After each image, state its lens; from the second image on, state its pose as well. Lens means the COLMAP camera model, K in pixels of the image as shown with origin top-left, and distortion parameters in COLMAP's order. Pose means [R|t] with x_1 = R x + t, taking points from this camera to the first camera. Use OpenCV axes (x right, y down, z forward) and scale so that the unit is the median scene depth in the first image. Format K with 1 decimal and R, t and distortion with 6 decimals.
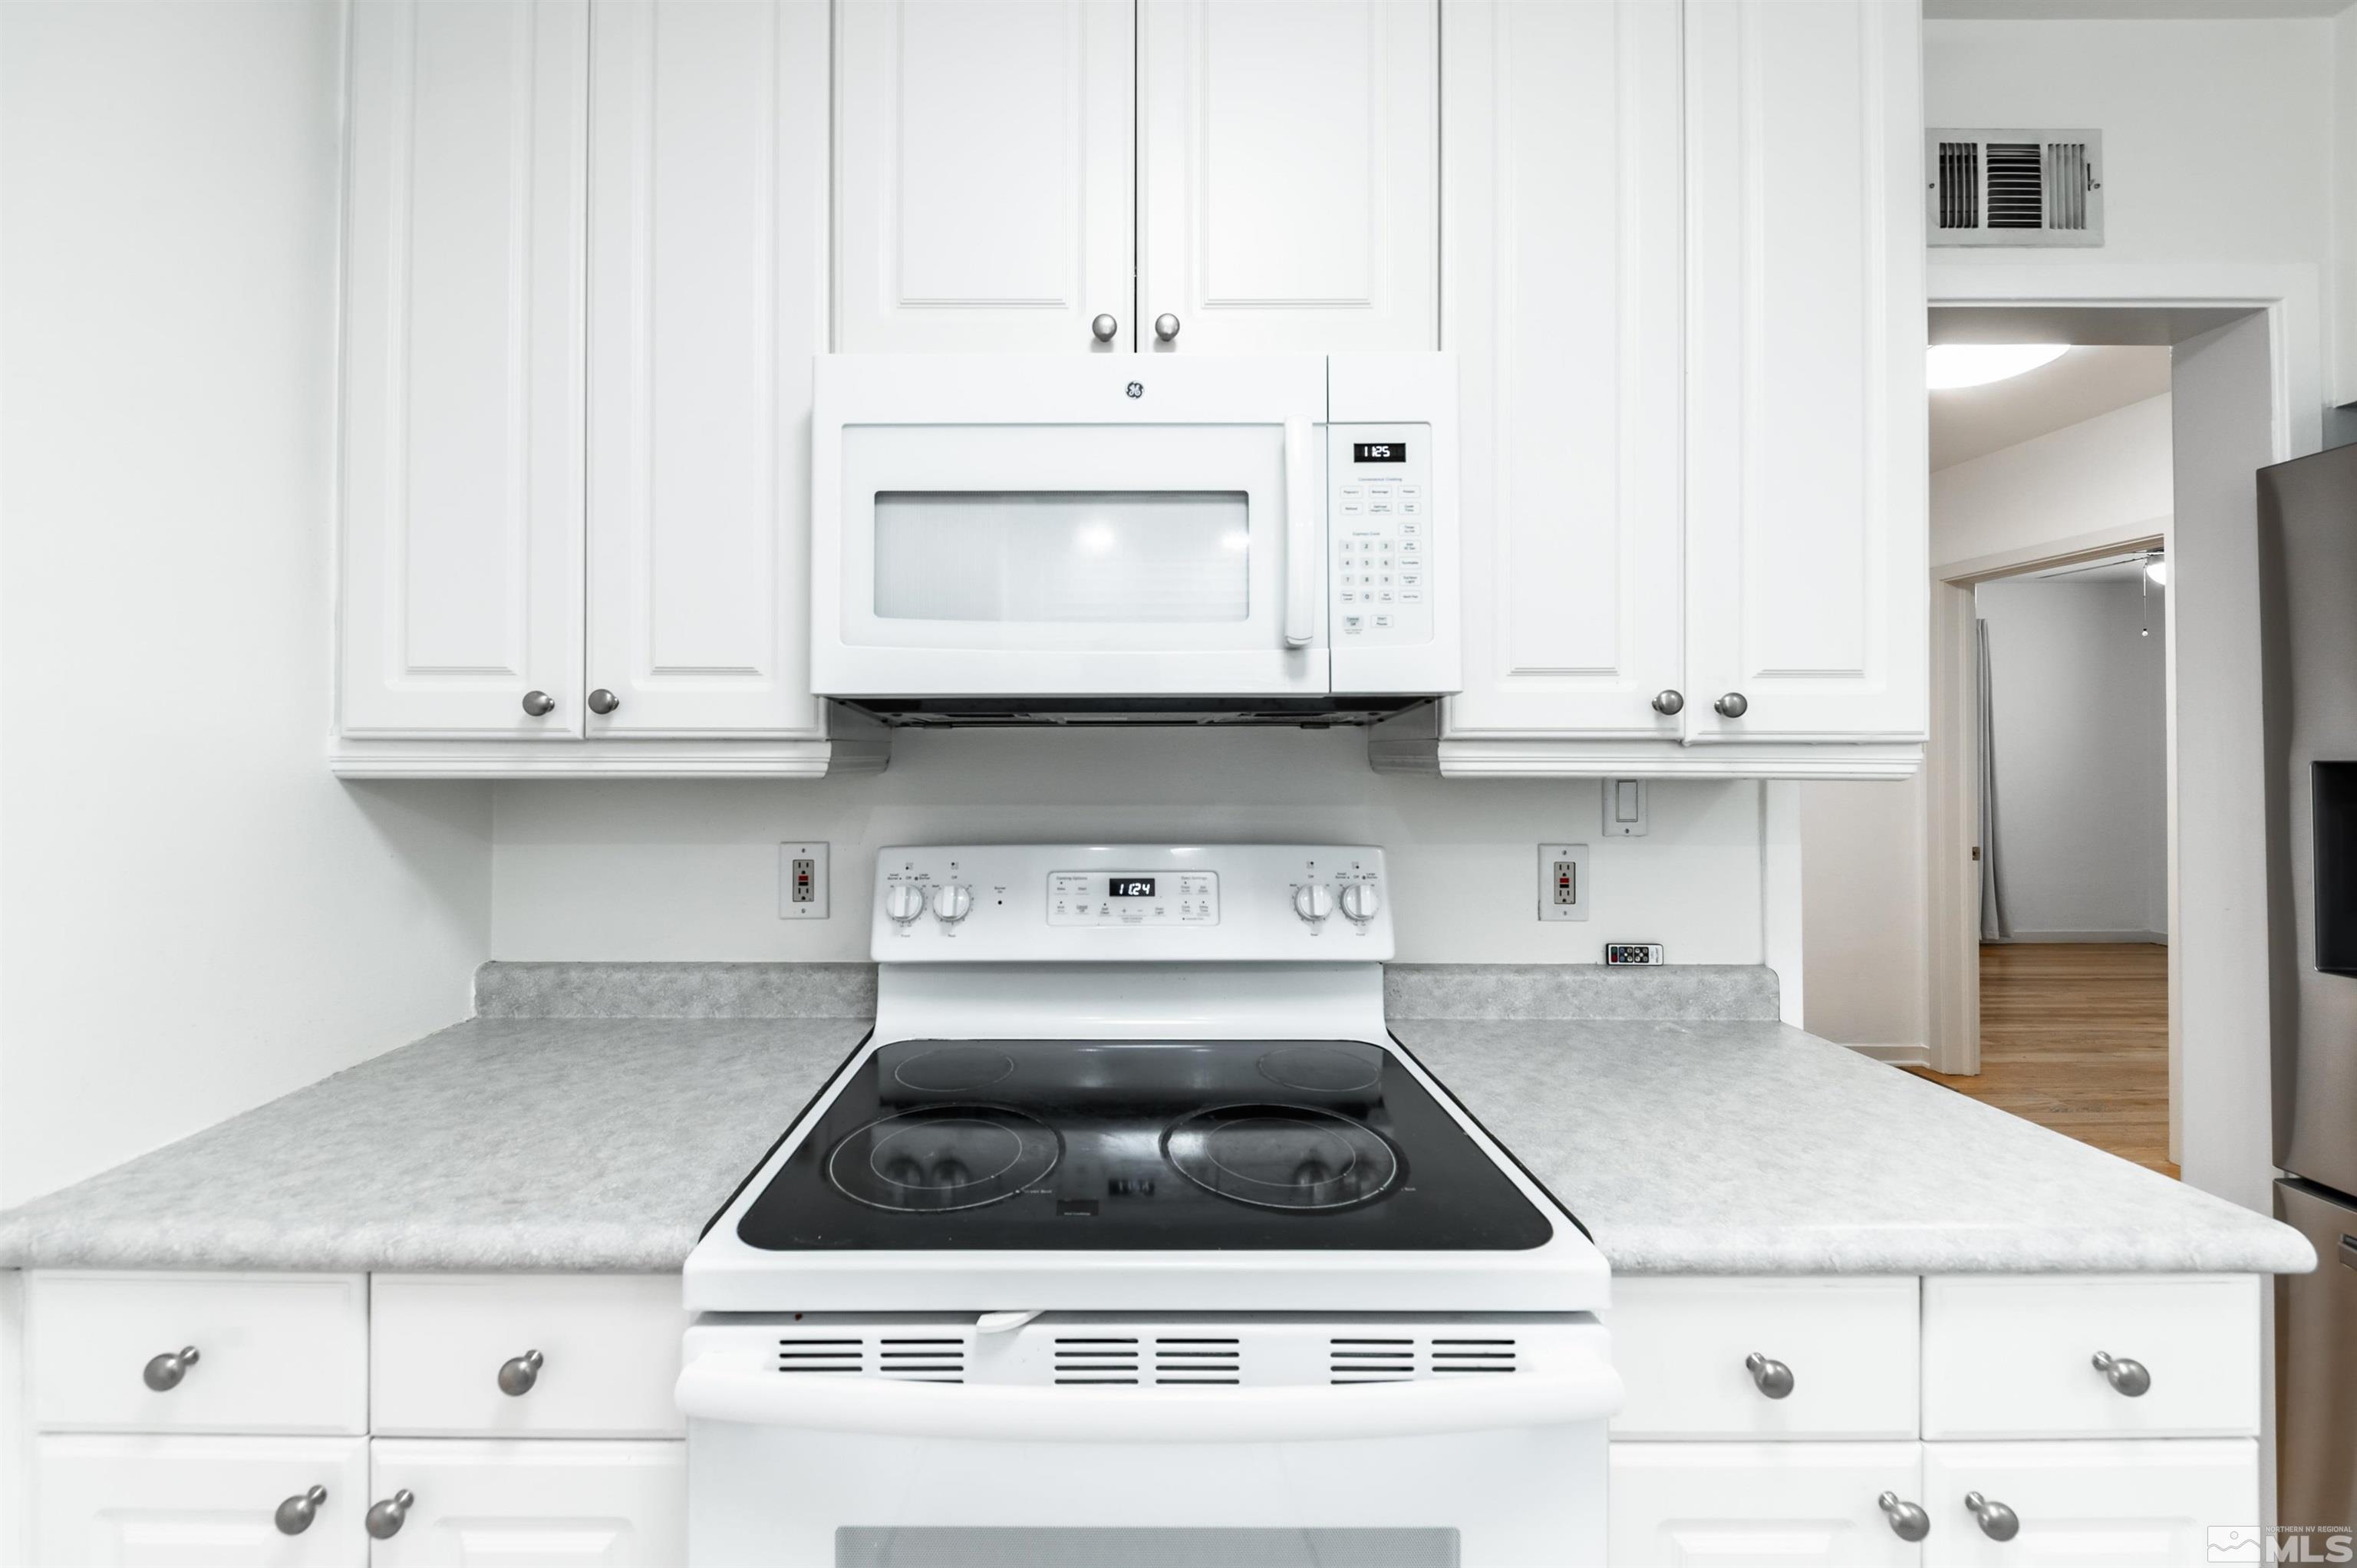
lens RADIAL K [[866.6, 0, 1174.4], [0, 866.6, 739.5], [0, 0, 1]] dist [0.000657, 0.000052]
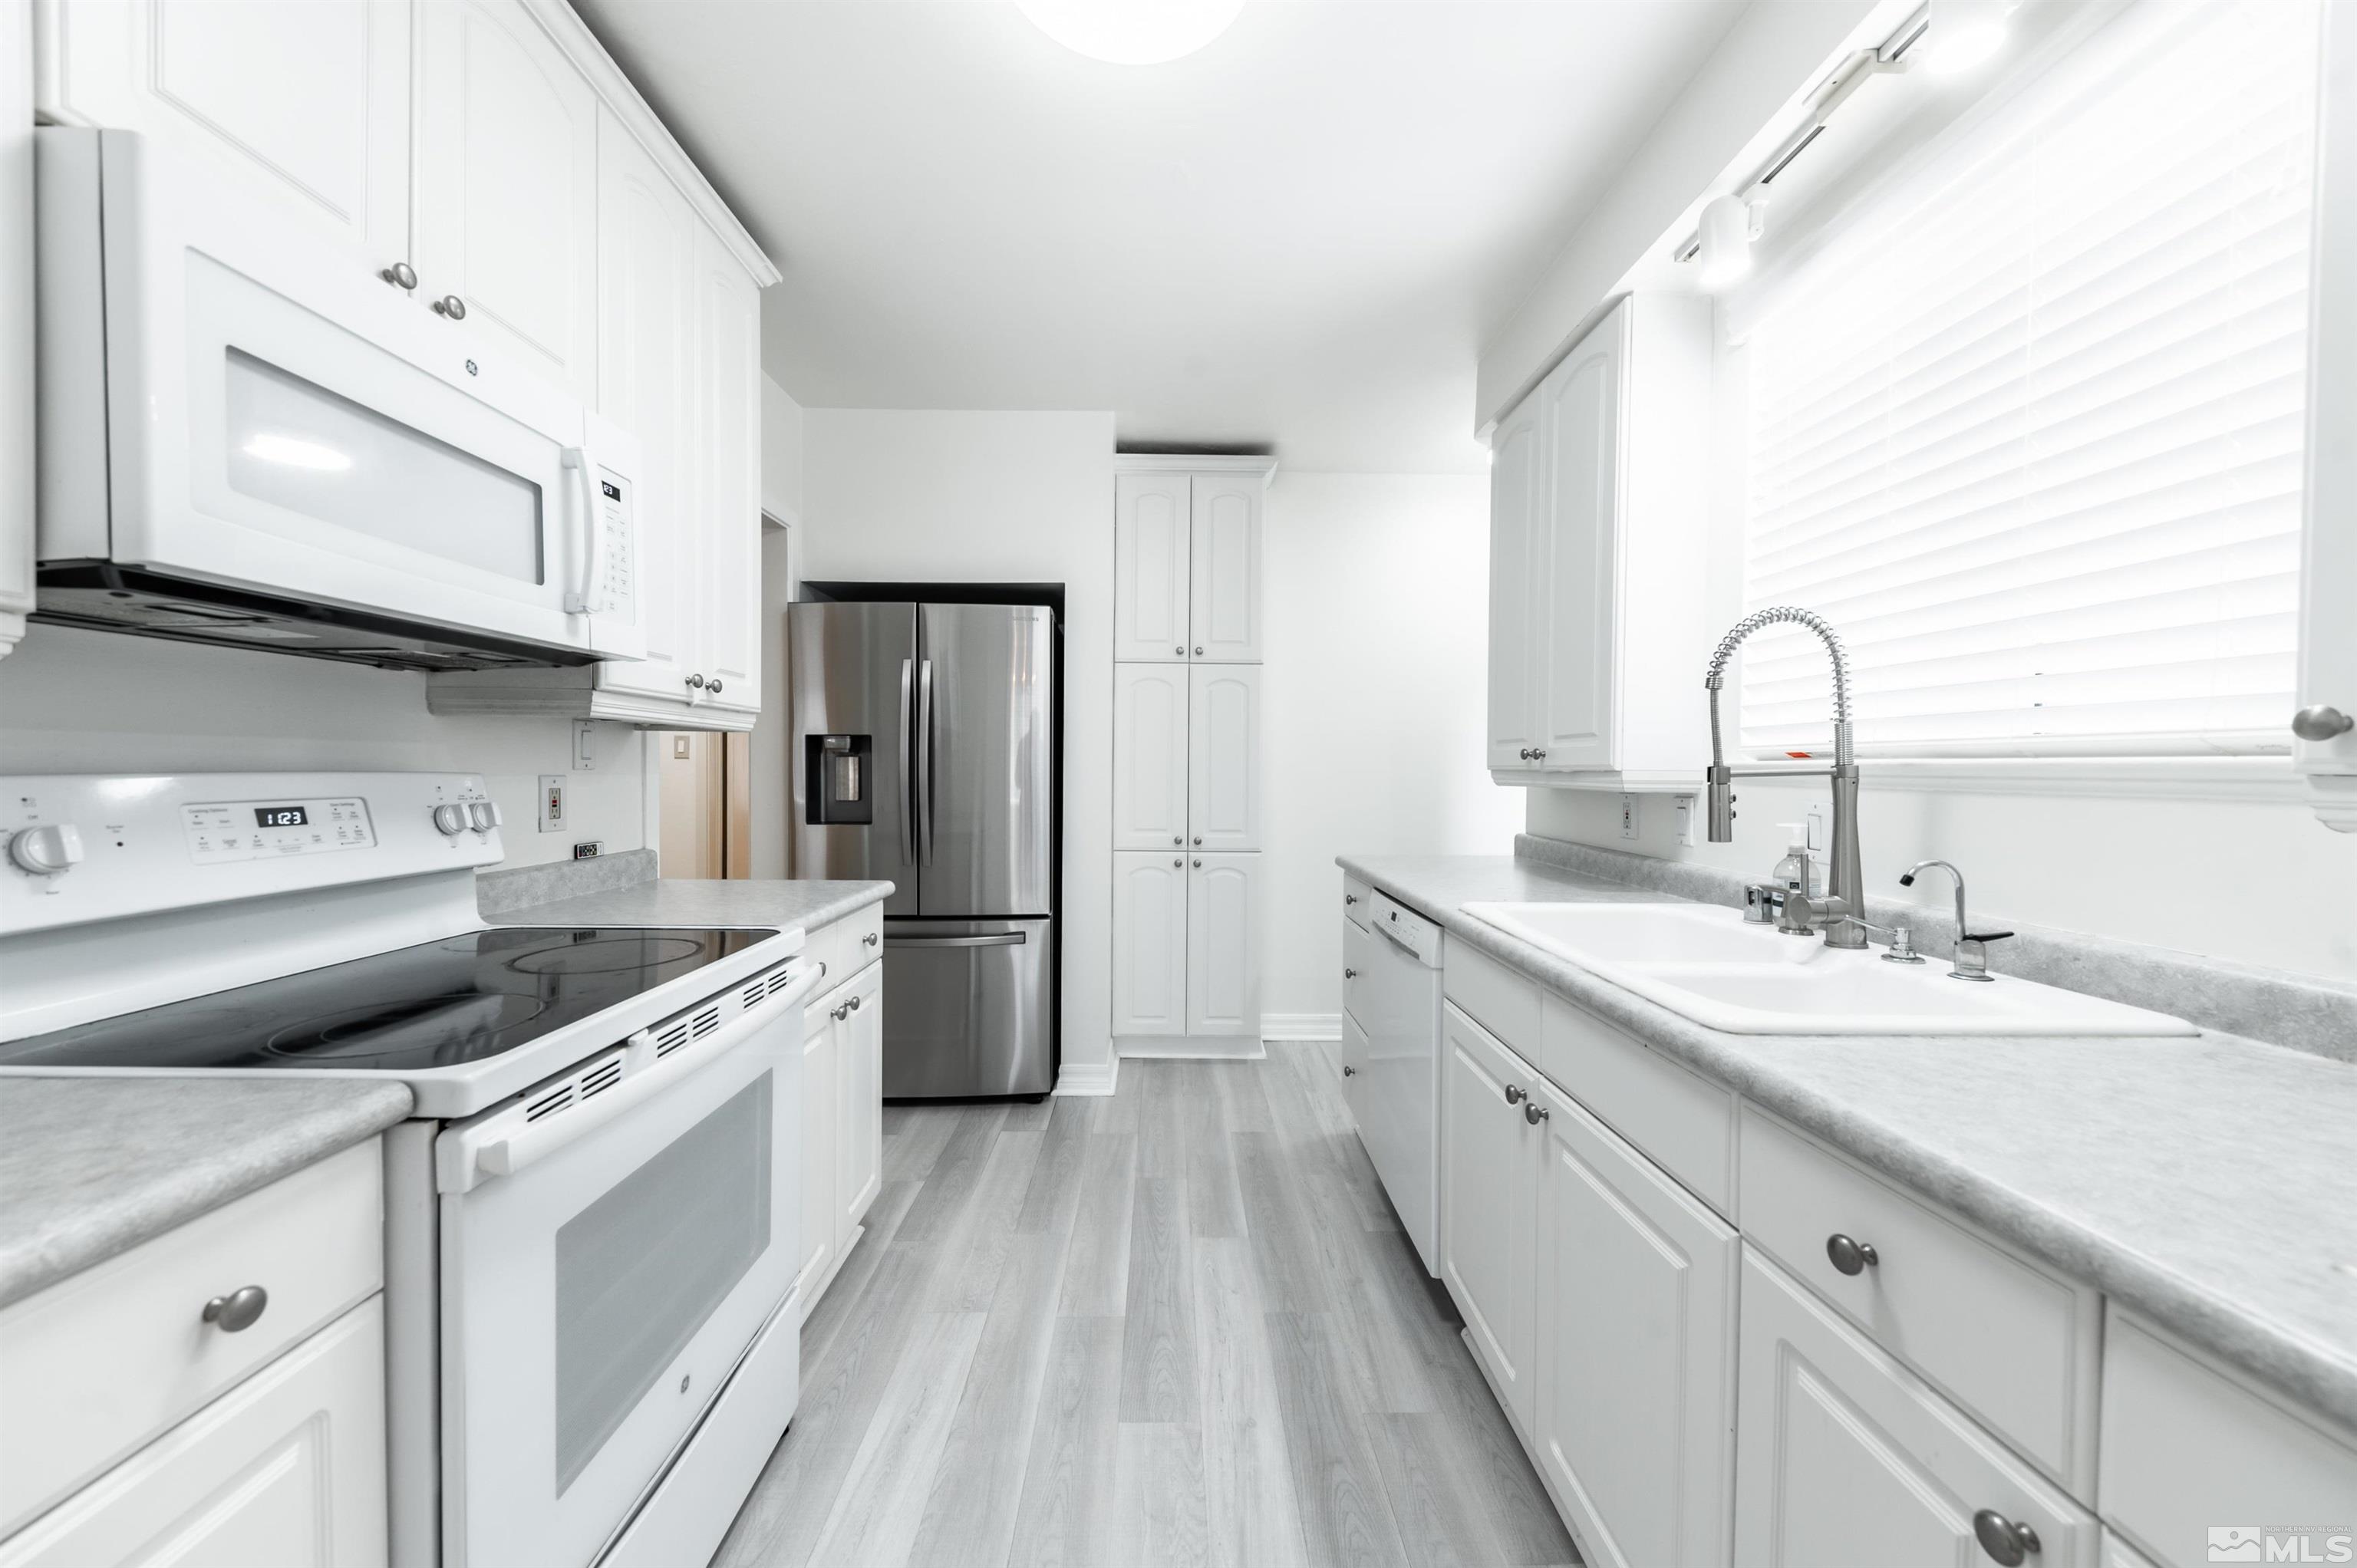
lens RADIAL K [[857.1, 0, 1193.8], [0, 857.1, 774.1], [0, 0, 1]] dist [0.002326, 0.000047]
pose [[-0.037465, -0.005758, 0.999281, -1.026792], [-0.018067, 0.999824, 0.005083, 0.101988], [-0.999135, -0.017864, -0.037562, 0.044292]]
